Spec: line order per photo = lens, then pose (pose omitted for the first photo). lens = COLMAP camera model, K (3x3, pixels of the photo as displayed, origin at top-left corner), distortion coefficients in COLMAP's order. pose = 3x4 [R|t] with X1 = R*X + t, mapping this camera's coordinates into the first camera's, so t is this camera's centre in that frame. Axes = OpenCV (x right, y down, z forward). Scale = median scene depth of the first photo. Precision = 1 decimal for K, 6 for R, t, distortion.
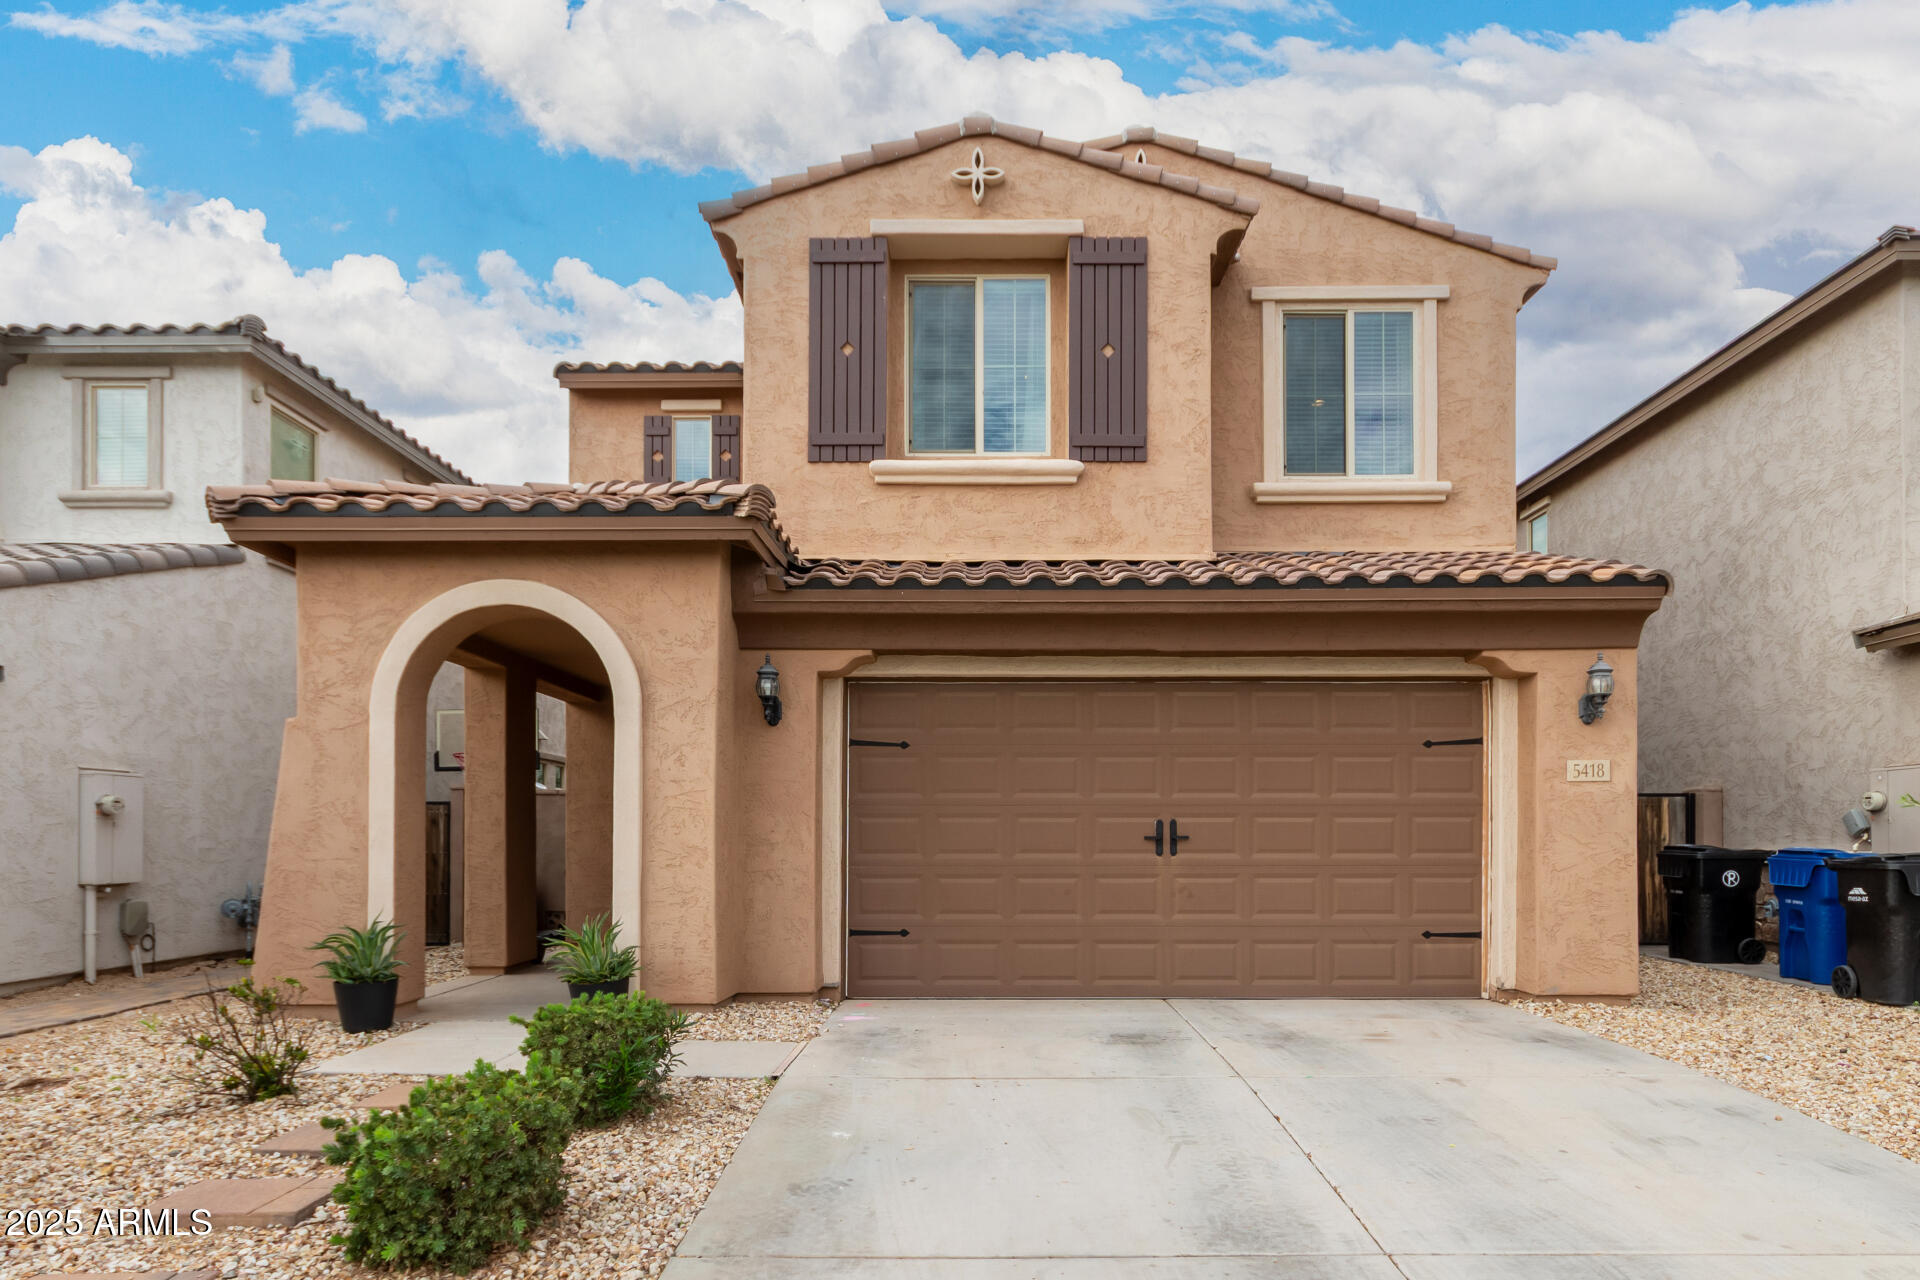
lens RADIAL K [[745.5, 0, 1073.5], [0, 745.5, 578.5], [0, 0, 1]] dist [0.002005, 0.000735]
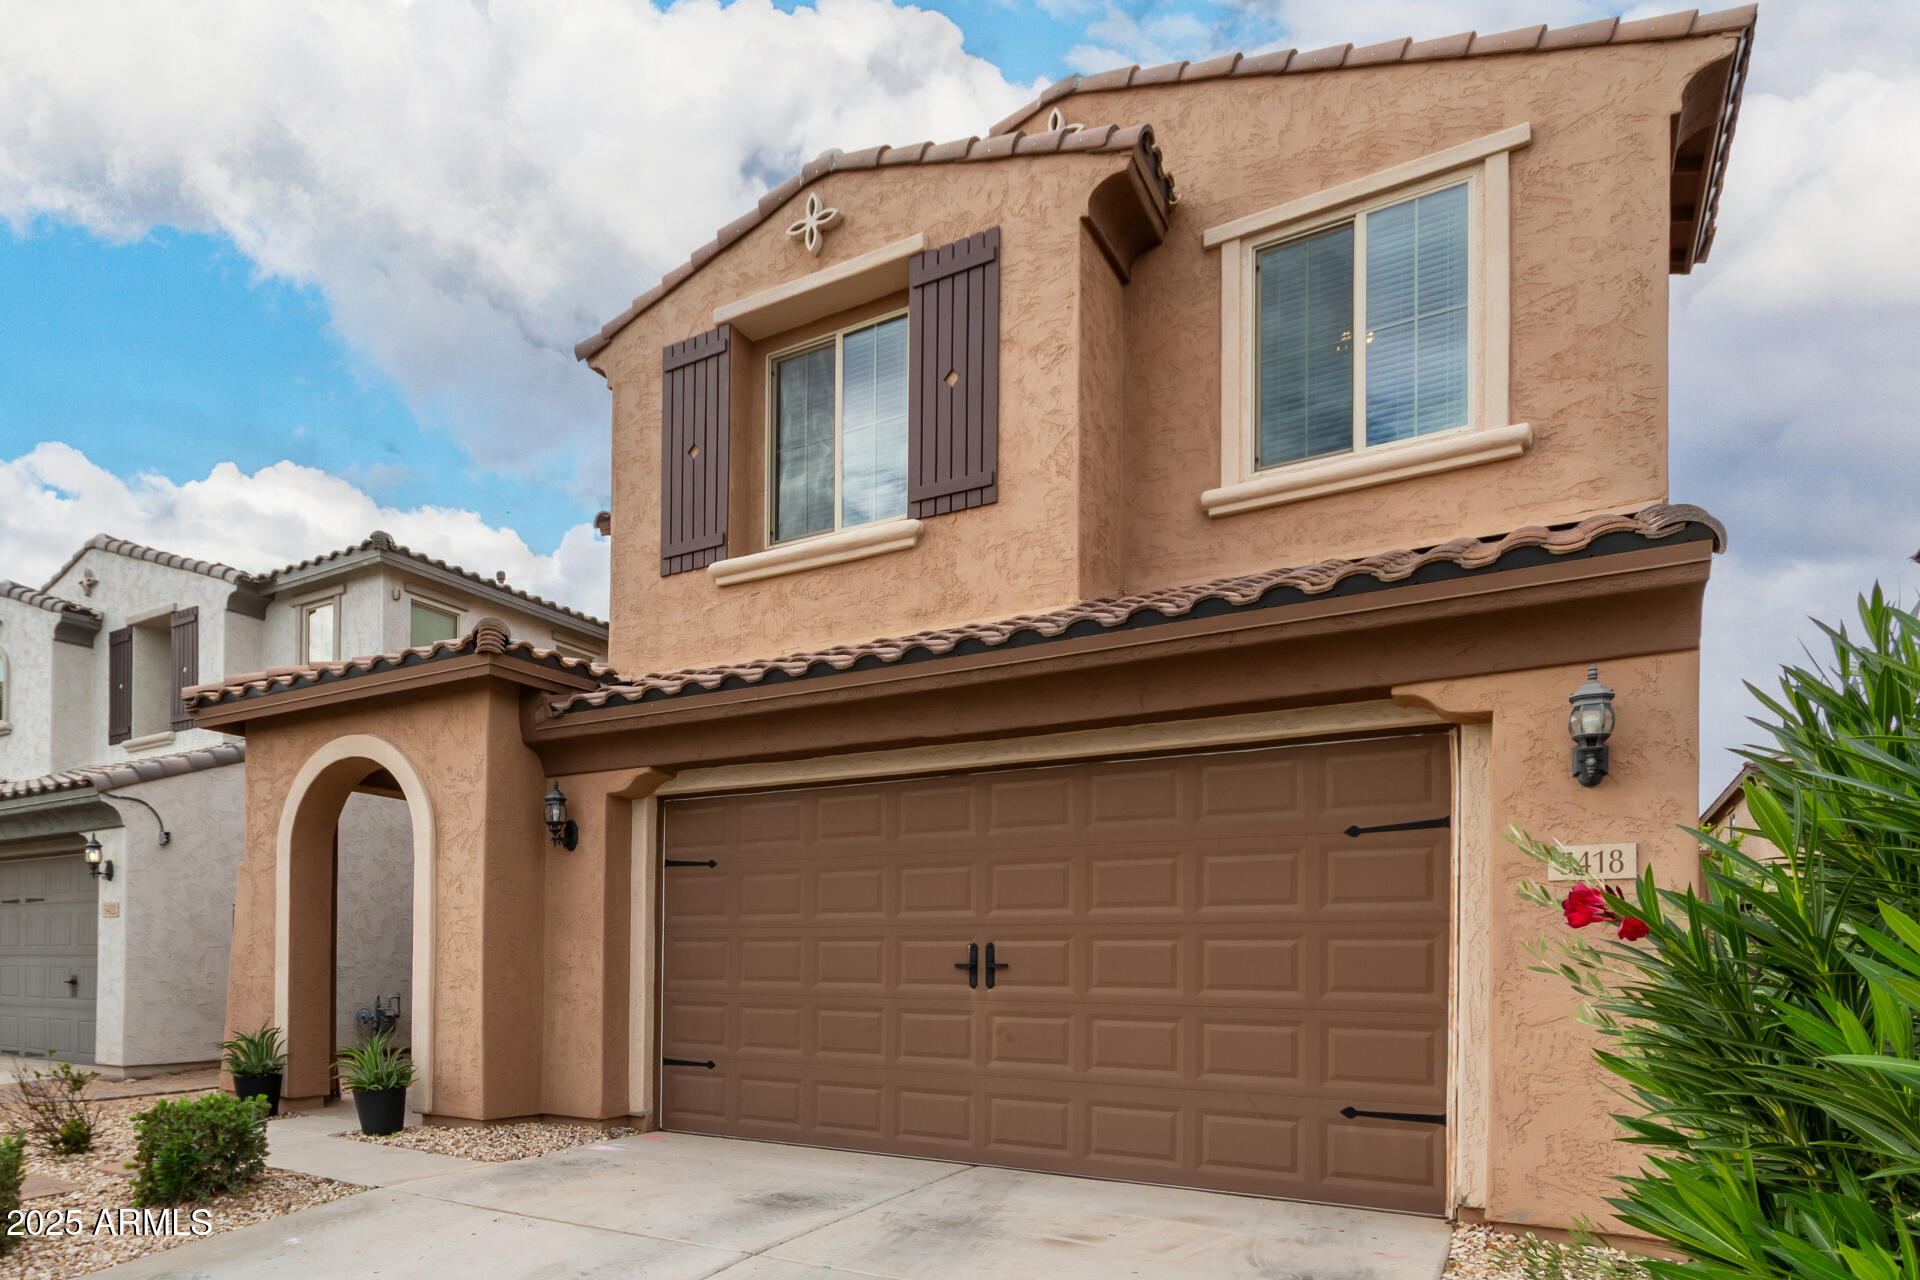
lens RADIAL K [[889.5, 0, 963.6], [0, 889.5, 650.0], [0, 0, 1]] dist [0.003801, 0.001418]
pose [[0.895645, -0.139956, -0.422176, 0.482911], [0.137662, 0.989822, -0.036087, 0.035269], [0.422929, -0.025796, 0.905795, 0.109028]]
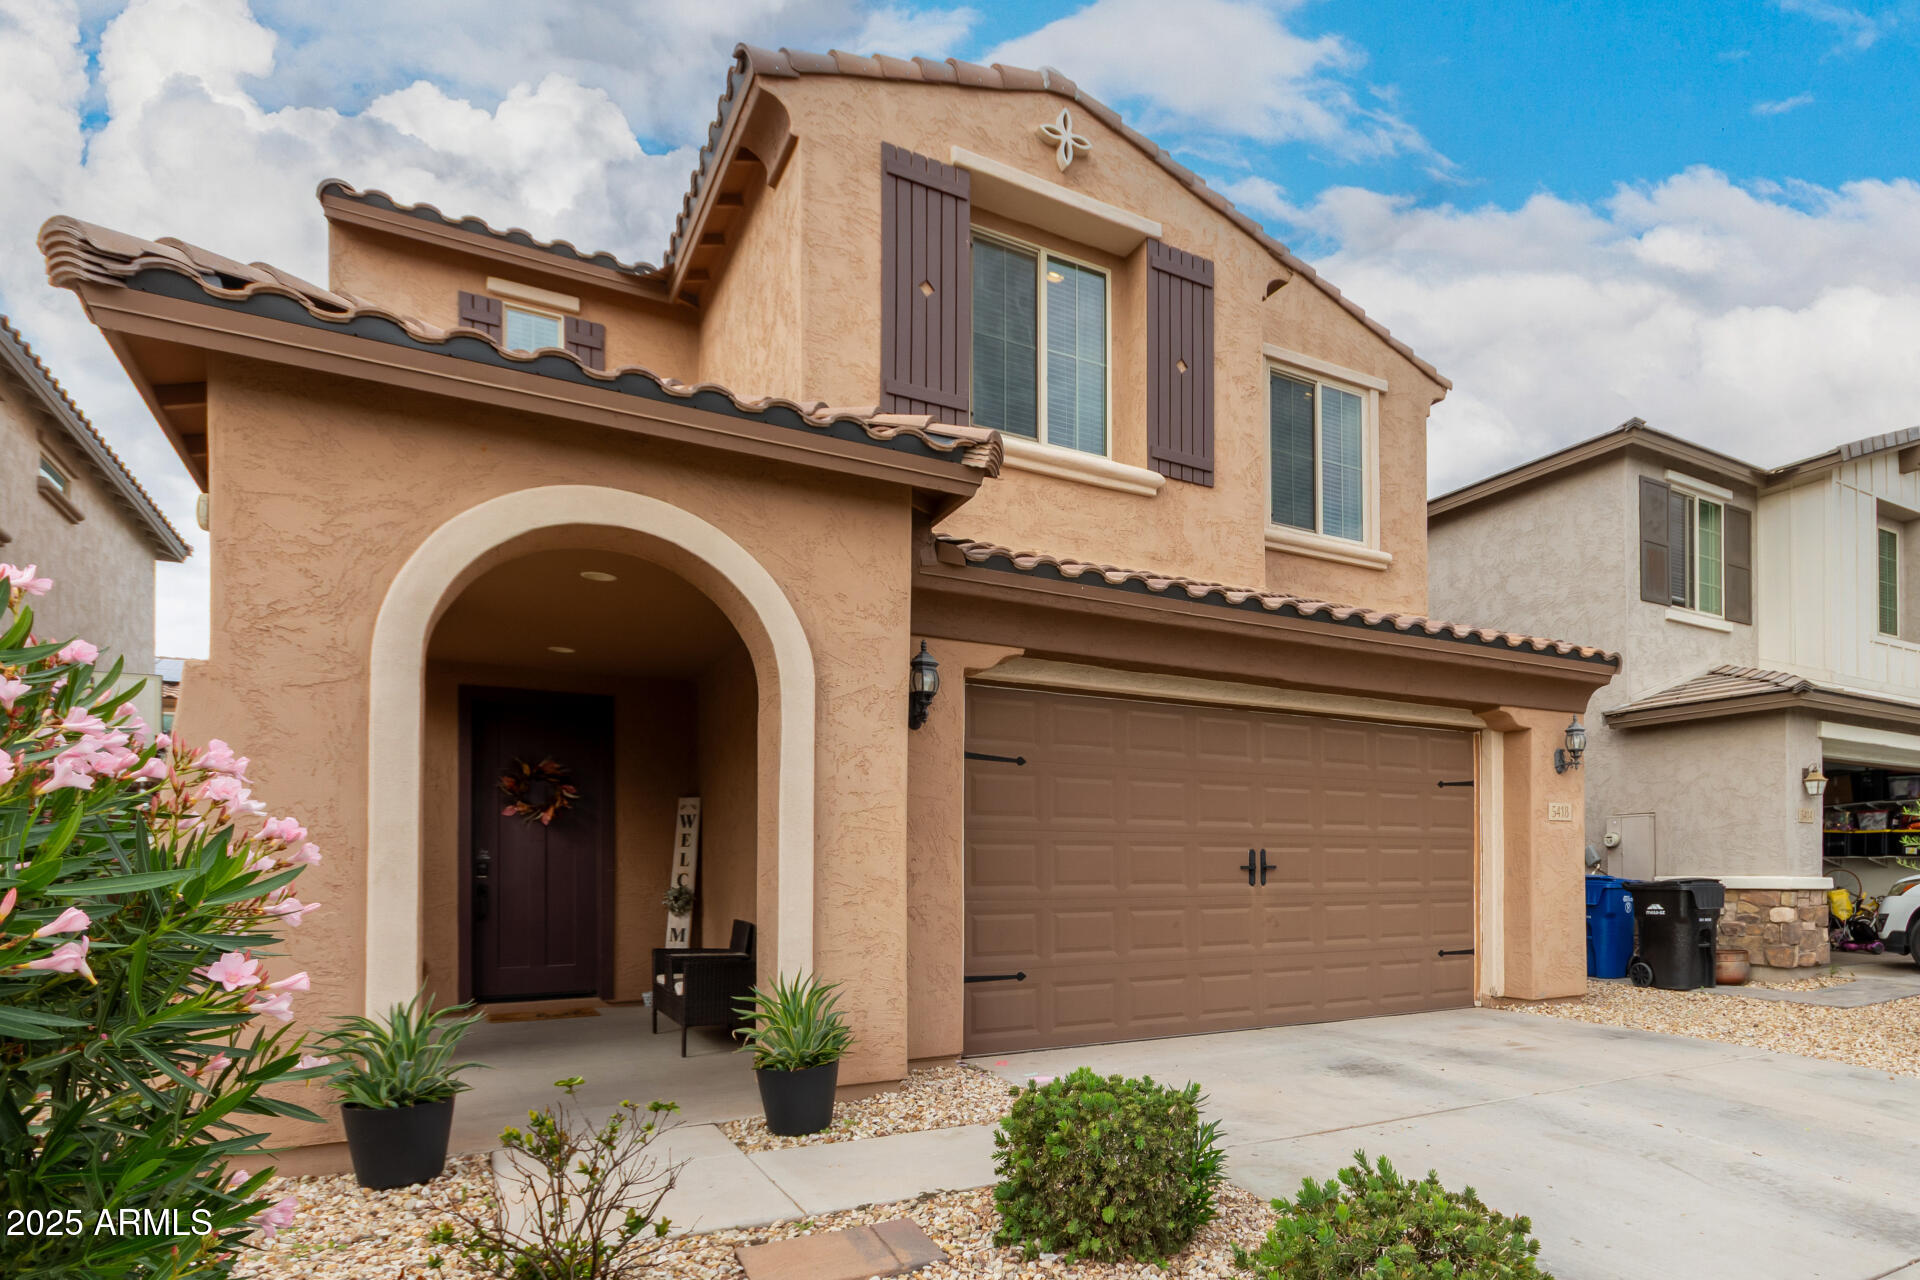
lens RADIAL K [[750.6, 0, 1095.3], [0, 750.6, 617.5], [0, 0, 1]] dist [0.001852, 0.000307]
pose [[0.920228, 0.123769, 0.371297, -0.420183], [-0.128451, 0.991641, -0.012201, 0.048717], [-0.369704, -0.036466, 0.928434, 0.138683]]
